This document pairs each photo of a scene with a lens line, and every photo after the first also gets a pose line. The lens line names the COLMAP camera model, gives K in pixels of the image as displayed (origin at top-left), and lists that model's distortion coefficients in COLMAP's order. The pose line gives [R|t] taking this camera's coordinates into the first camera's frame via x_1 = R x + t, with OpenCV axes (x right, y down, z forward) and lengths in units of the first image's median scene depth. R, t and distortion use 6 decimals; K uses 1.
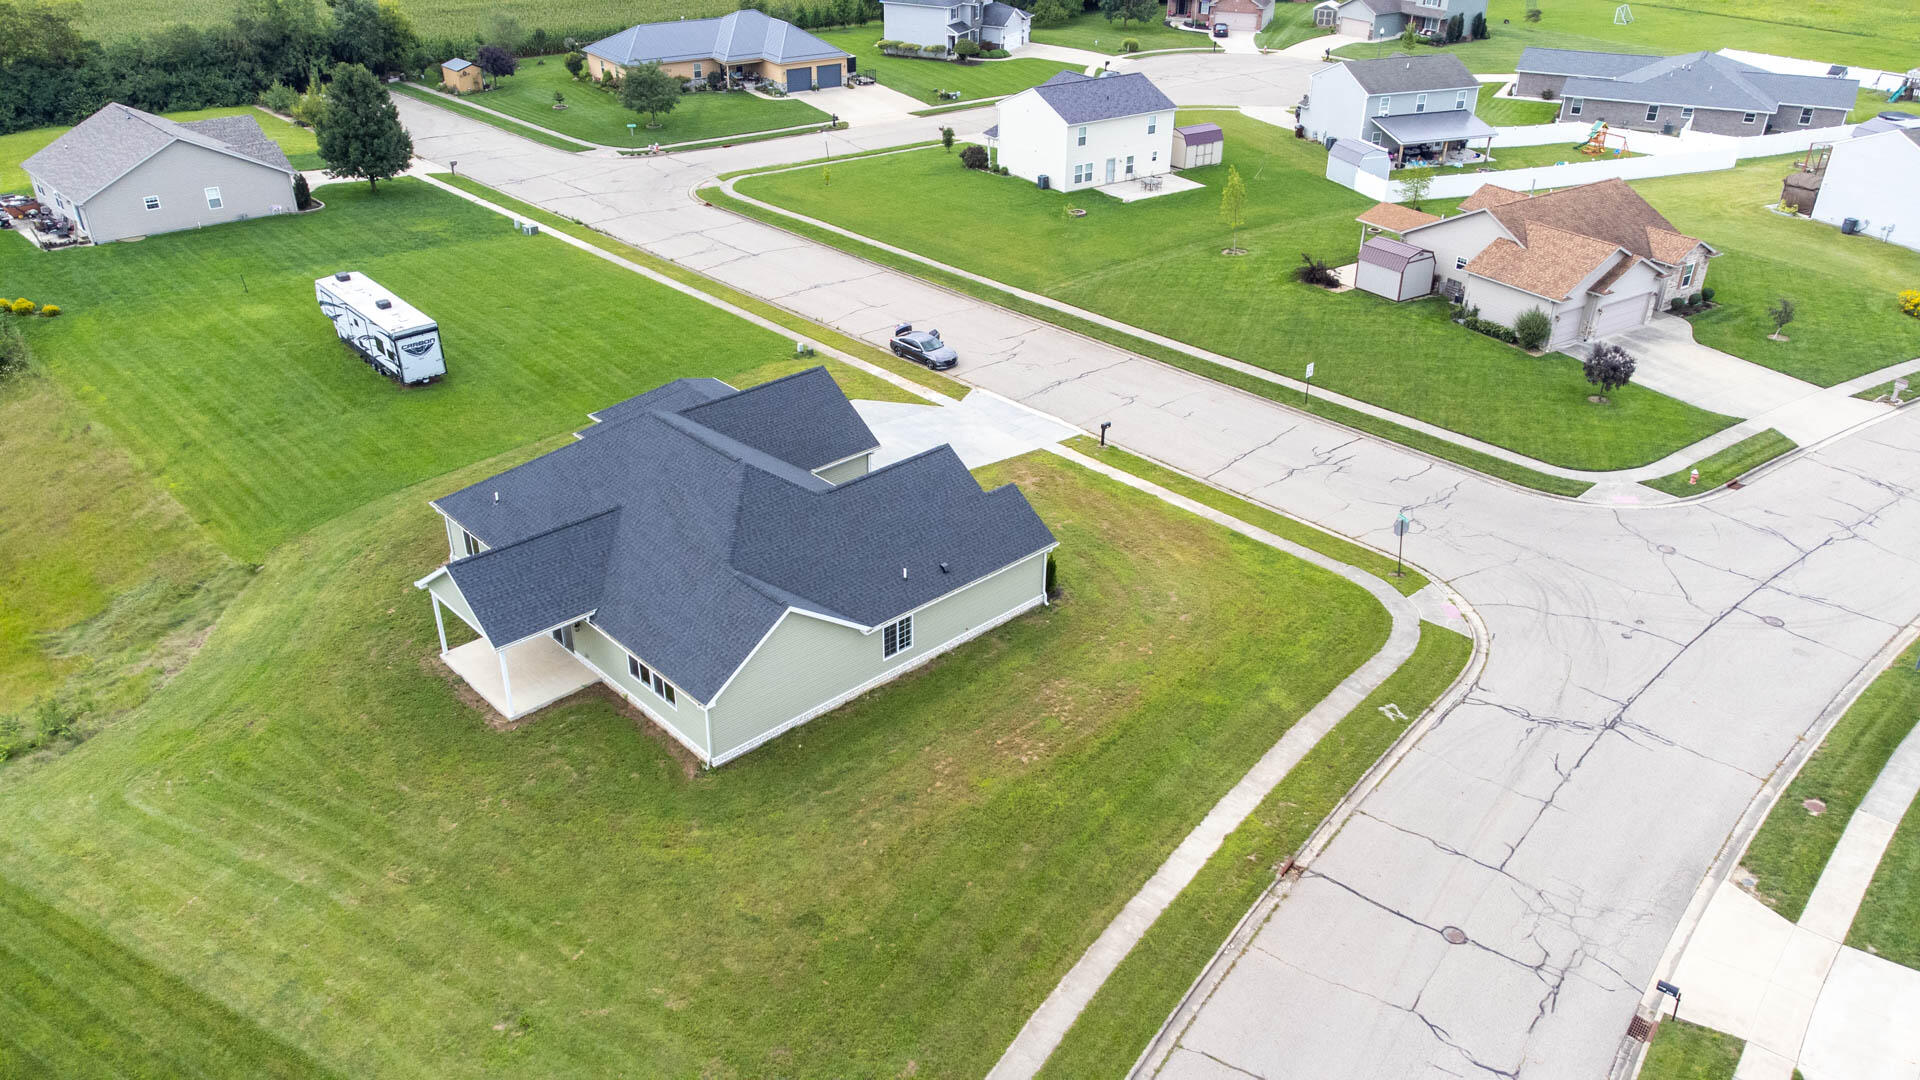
lens RADIAL K [[1426.5, 0, 953.1], [0, 1426.5, 537.9], [0, 0, 1]] dist [0.034243, 0.029599]
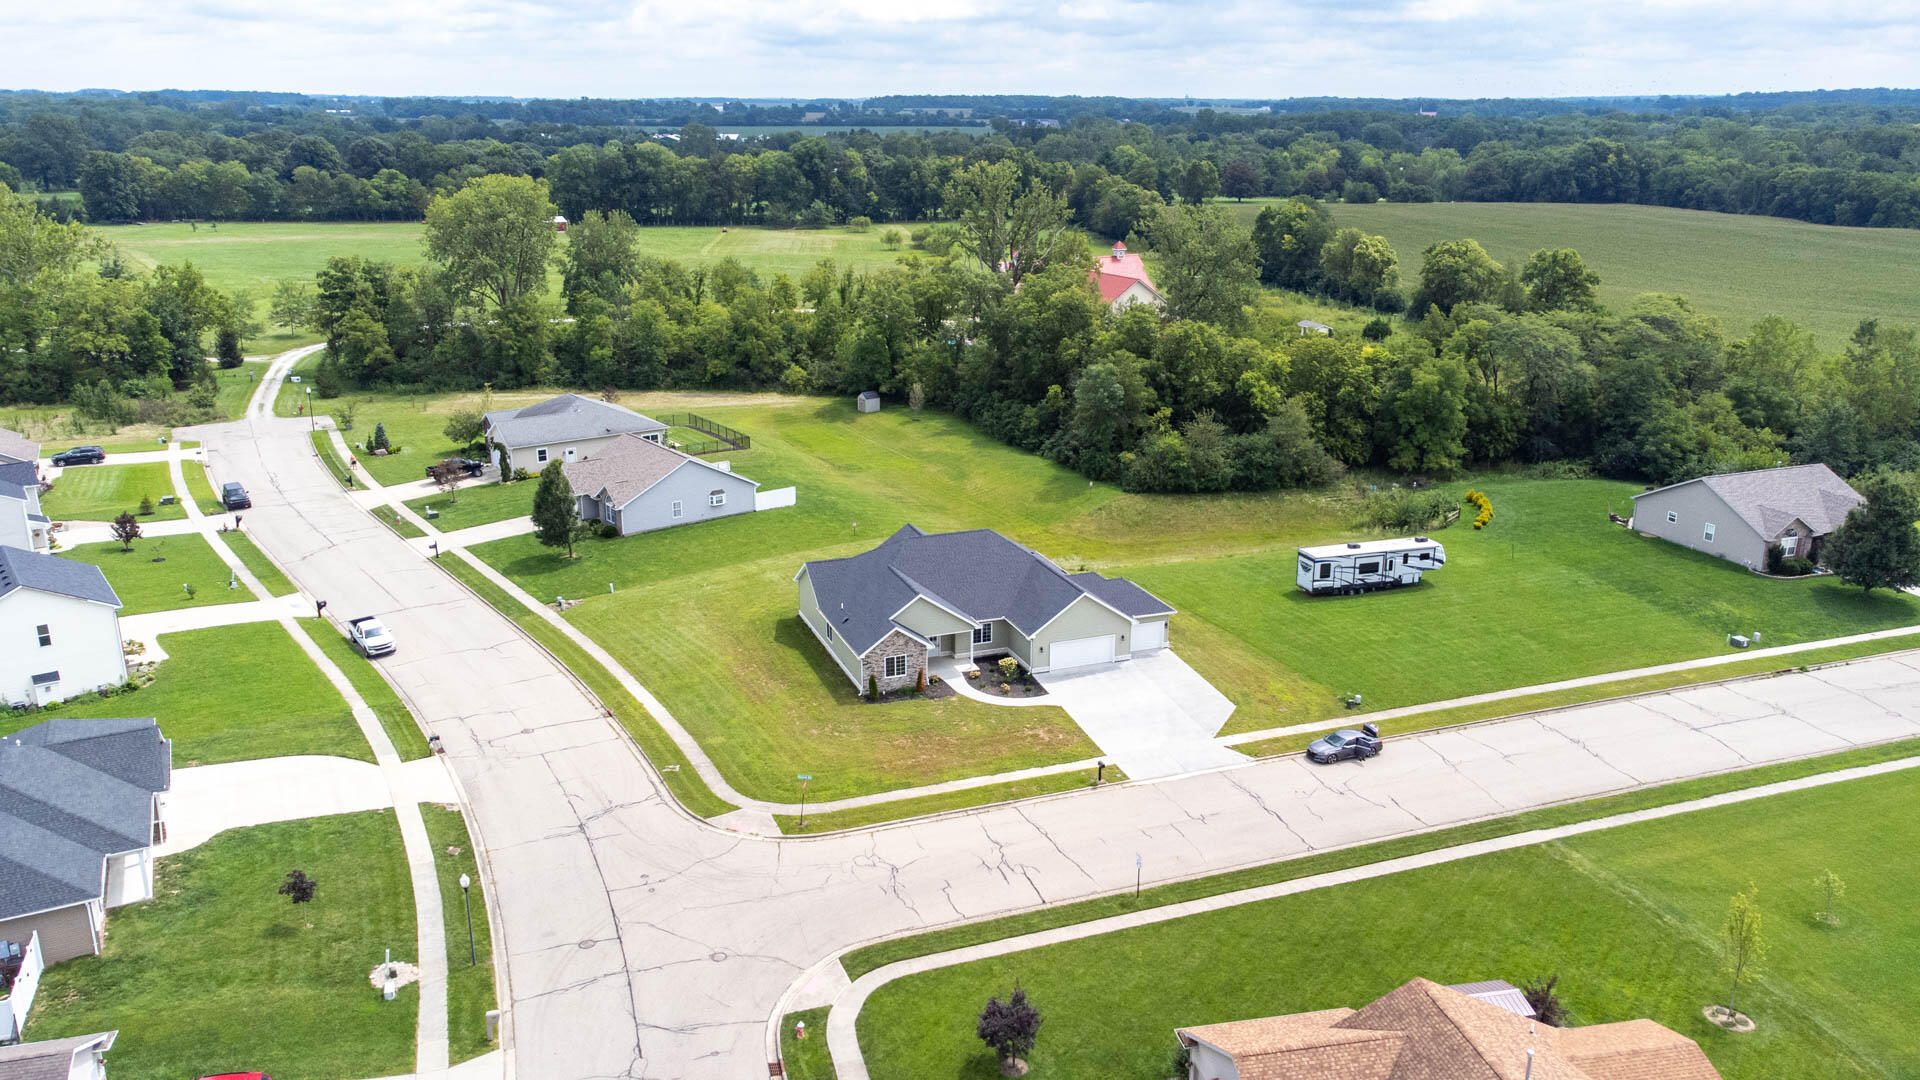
lens RADIAL K [[1426.5, 0, 953.1], [0, 1426.5, 537.9], [0, 0, 1]] dist [0.034243, 0.029599]
pose [[-0.380176, 0.261696, -0.887120, 0.966365], [-0.448096, 0.786946, 0.424177, -0.564650], [0.809121, 0.558777, -0.181913, 0.883116]]
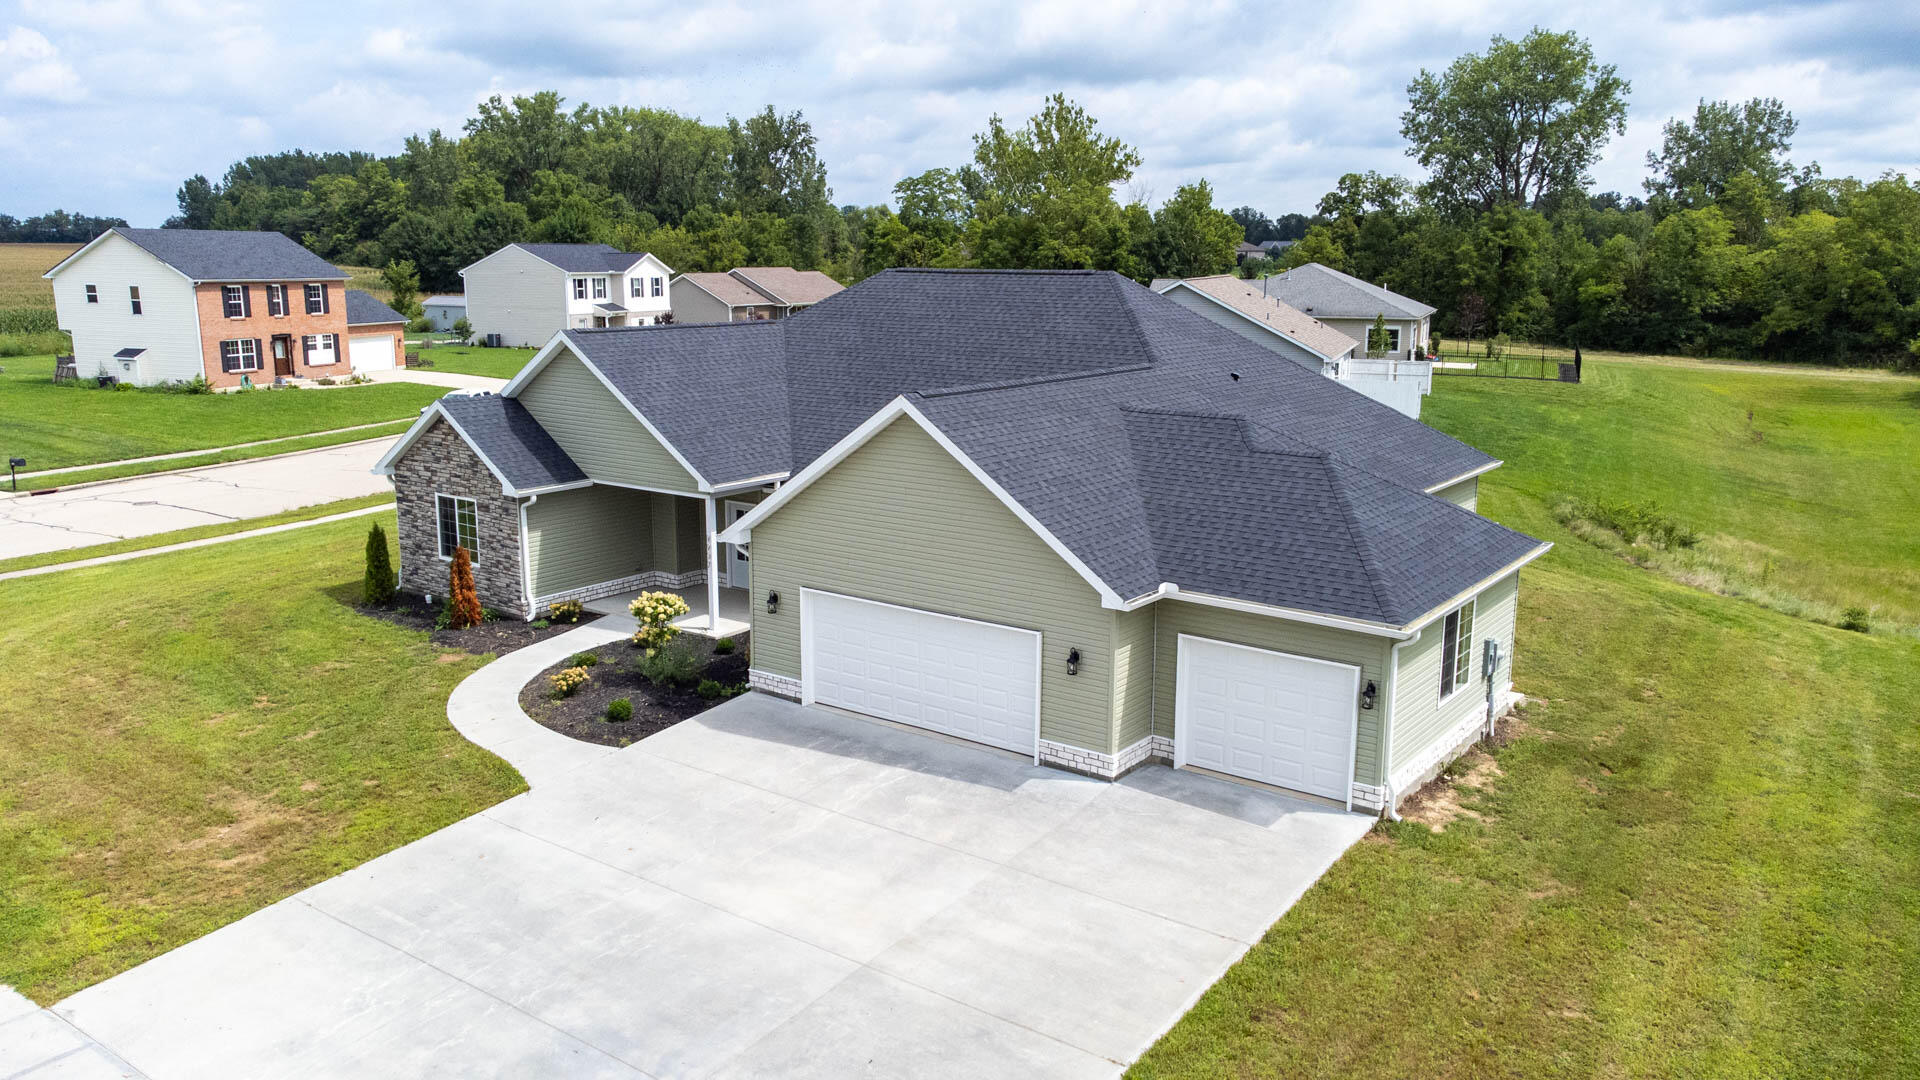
lens RADIAL K [[1426.5, 0, 953.1], [0, 1426.5, 537.9], [0, 0, 1]] dist [0.034243, 0.029599]
pose [[-0.983480, 0.024612, -0.179334, -0.033404], [-0.097059, 0.764554, 0.637210, -0.242853], [0.152793, 0.644089, -0.749535, 0.999877]]
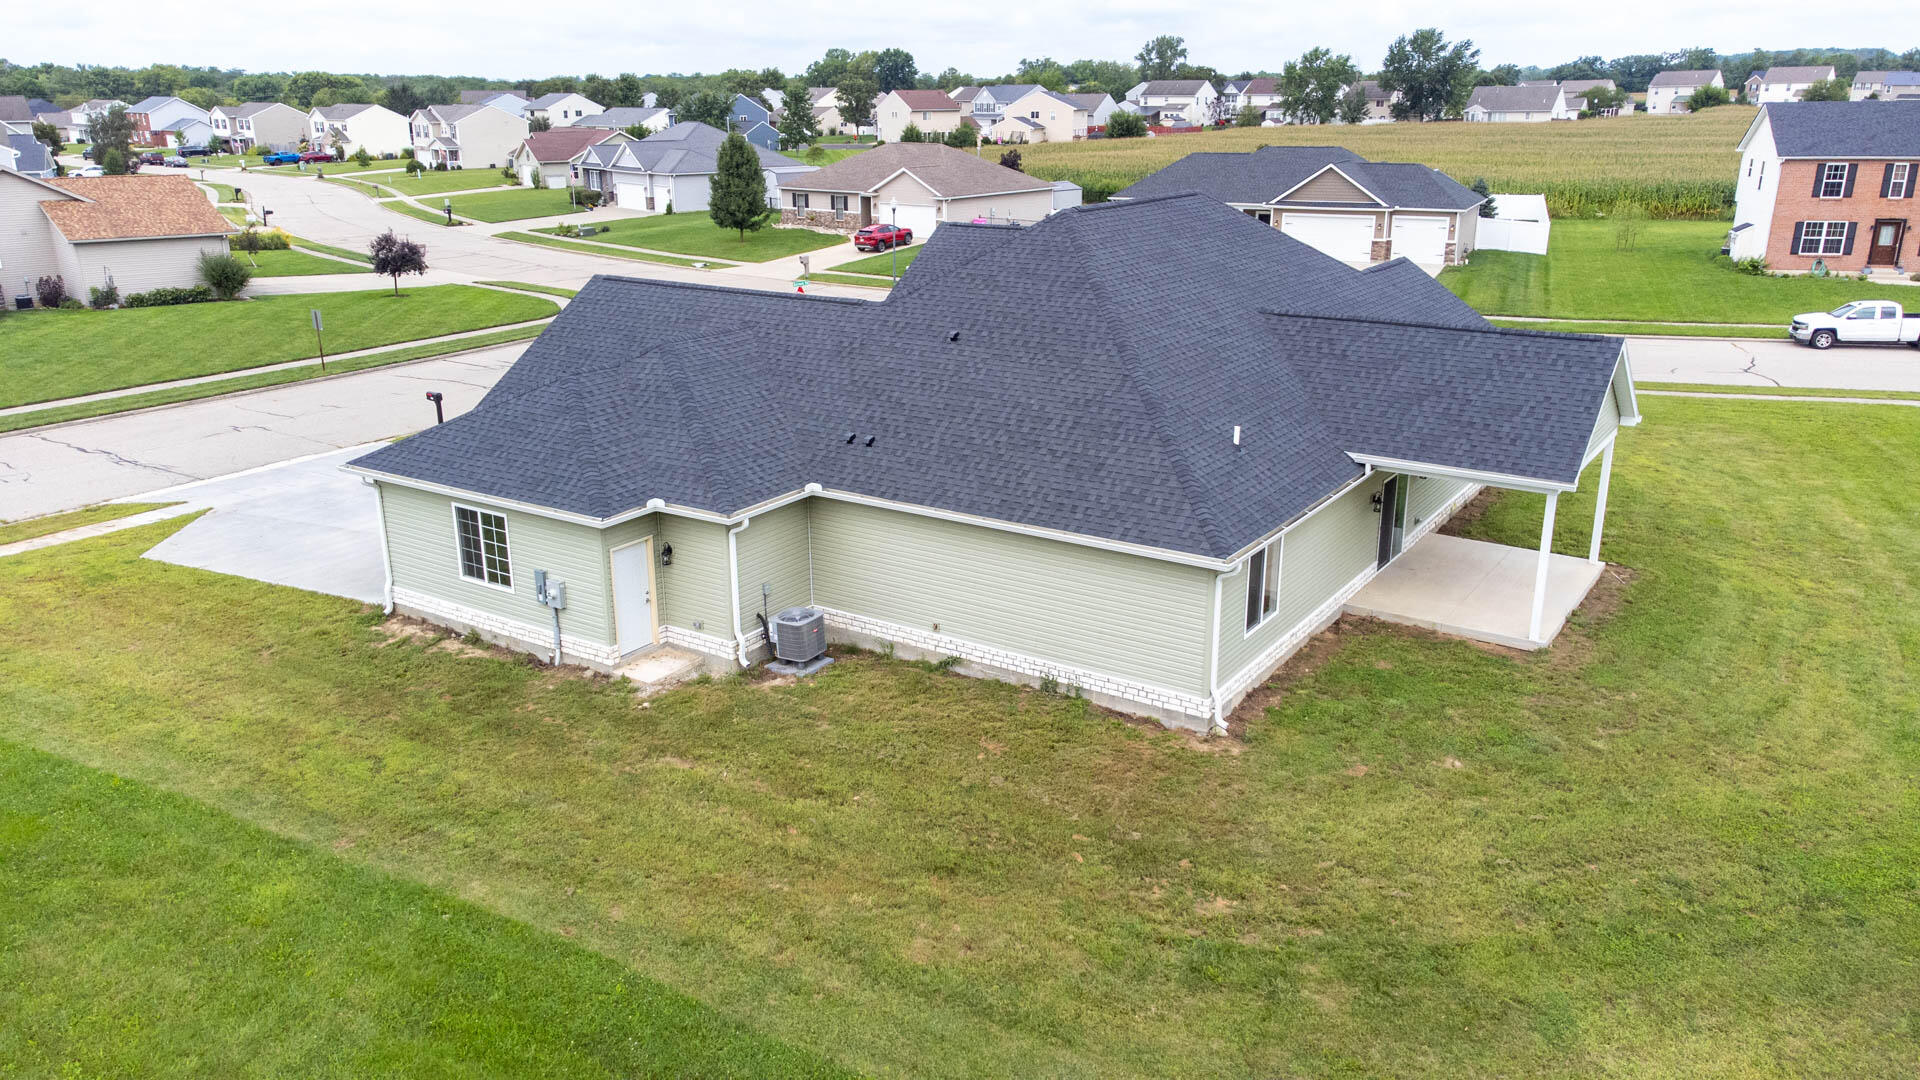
lens RADIAL K [[1426.5, 0, 953.1], [0, 1426.5, 537.9], [0, 0, 1]] dist [0.034243, 0.029599]
pose [[-0.233288, -0.301464, 0.924498, -0.478755], [0.469338, 0.797752, 0.378567, -0.140196], [-0.851644, 0.522217, -0.044618, 0.757248]]
